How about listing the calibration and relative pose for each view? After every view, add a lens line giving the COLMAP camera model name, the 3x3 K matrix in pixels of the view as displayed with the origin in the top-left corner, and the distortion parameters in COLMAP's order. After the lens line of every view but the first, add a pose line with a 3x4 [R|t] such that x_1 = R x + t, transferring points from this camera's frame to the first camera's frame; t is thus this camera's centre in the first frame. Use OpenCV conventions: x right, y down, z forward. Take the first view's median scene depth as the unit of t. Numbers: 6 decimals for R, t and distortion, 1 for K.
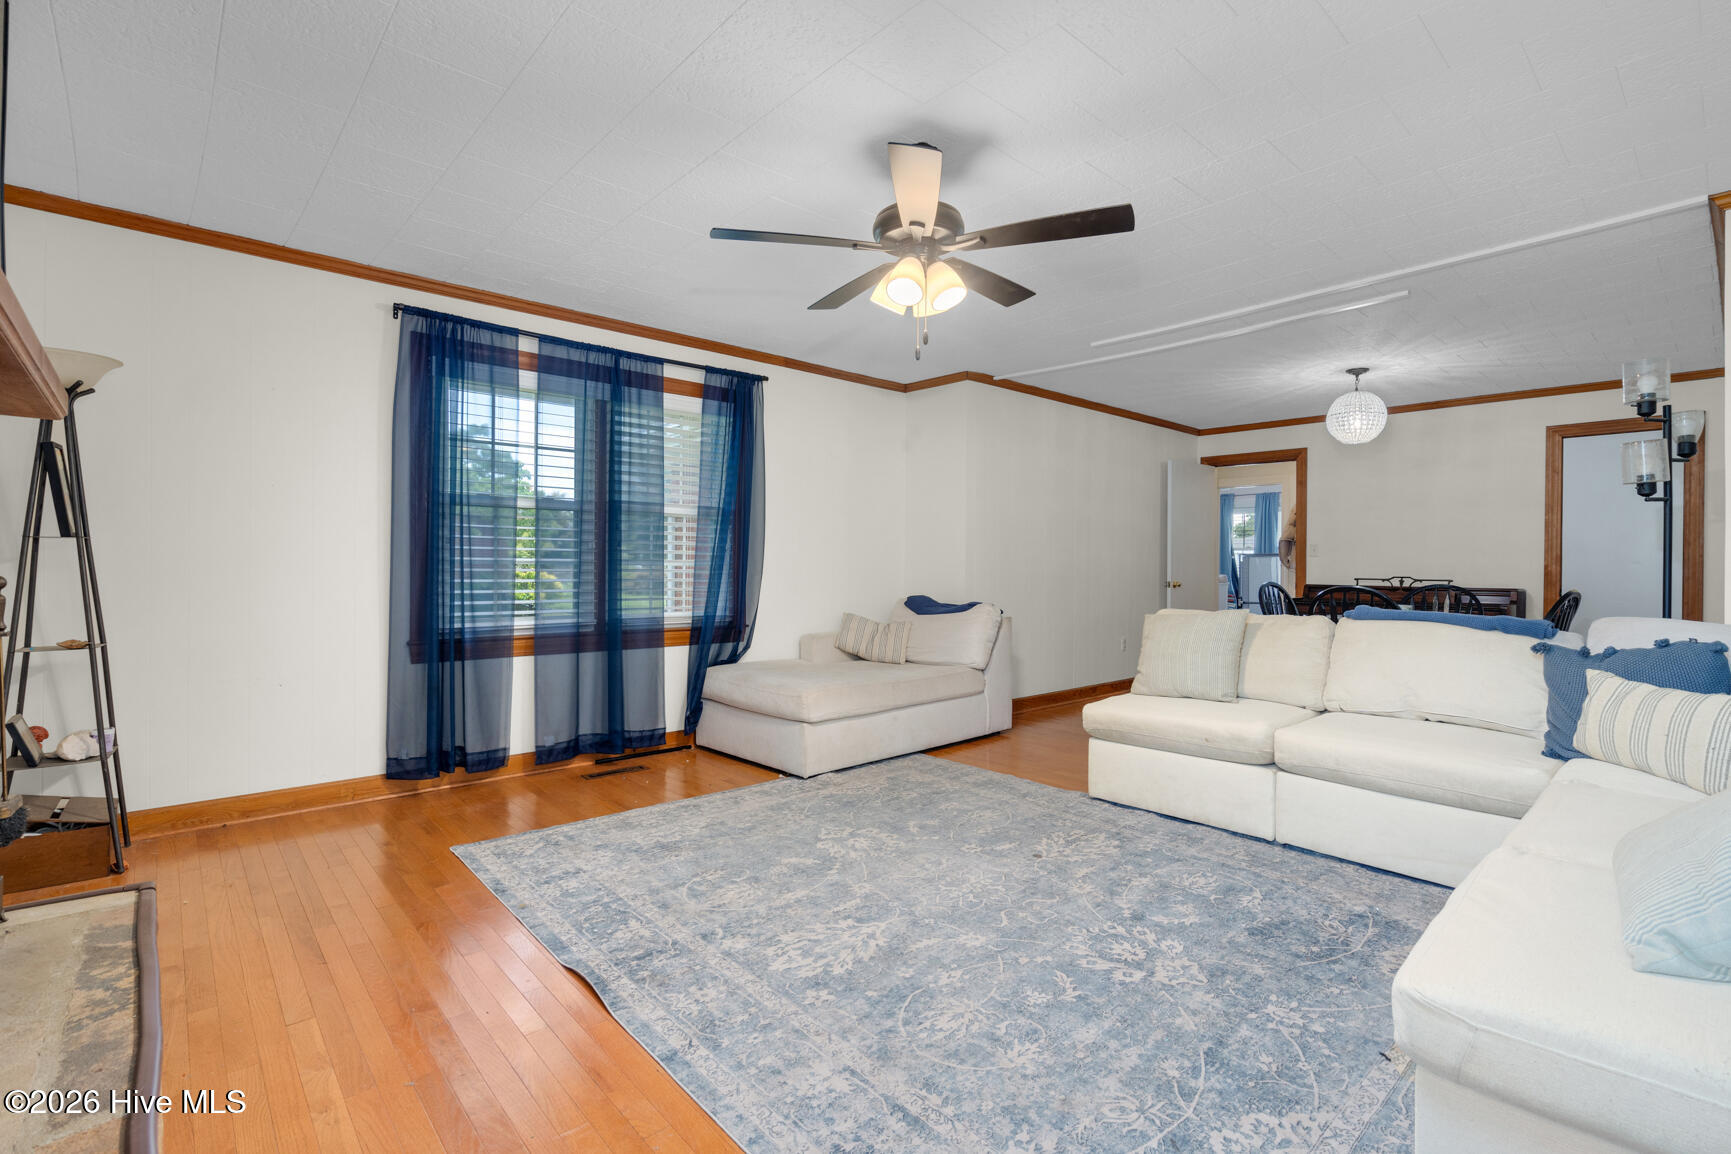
lens RADIAL K [[785.8, 0, 861.2], [0, 785.8, 567.6], [0, 0, 1]] dist [-0.001701, 0.000163]
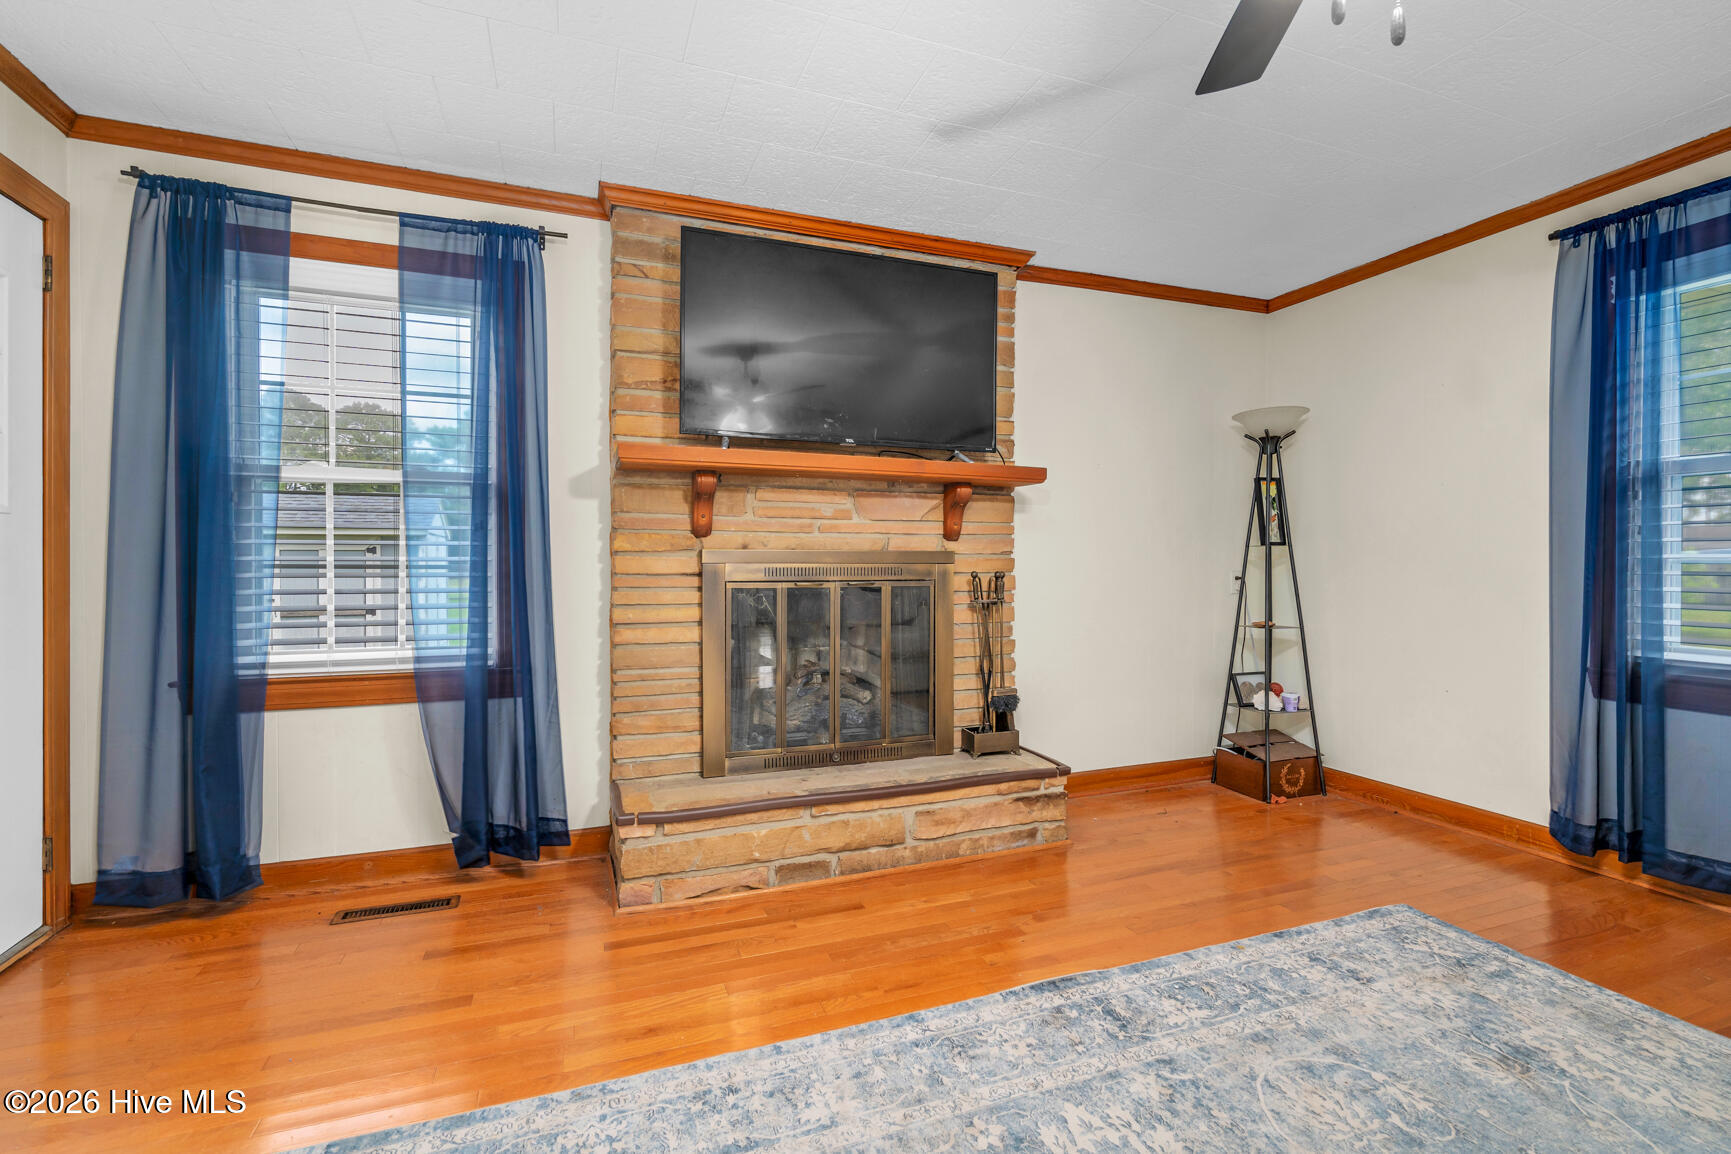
lens RADIAL K [[785.8, 0, 874.0], [0, 785.8, 564.7], [0, 0, 1]] dist [-0.001701, 0.000163]
pose [[-0.353711, -0.004856, -0.935342, 0.526163], [-0.002764, 0.999988, -0.004146, 0.001237], [0.935351, 0.001119, -0.353720, 0.884151]]
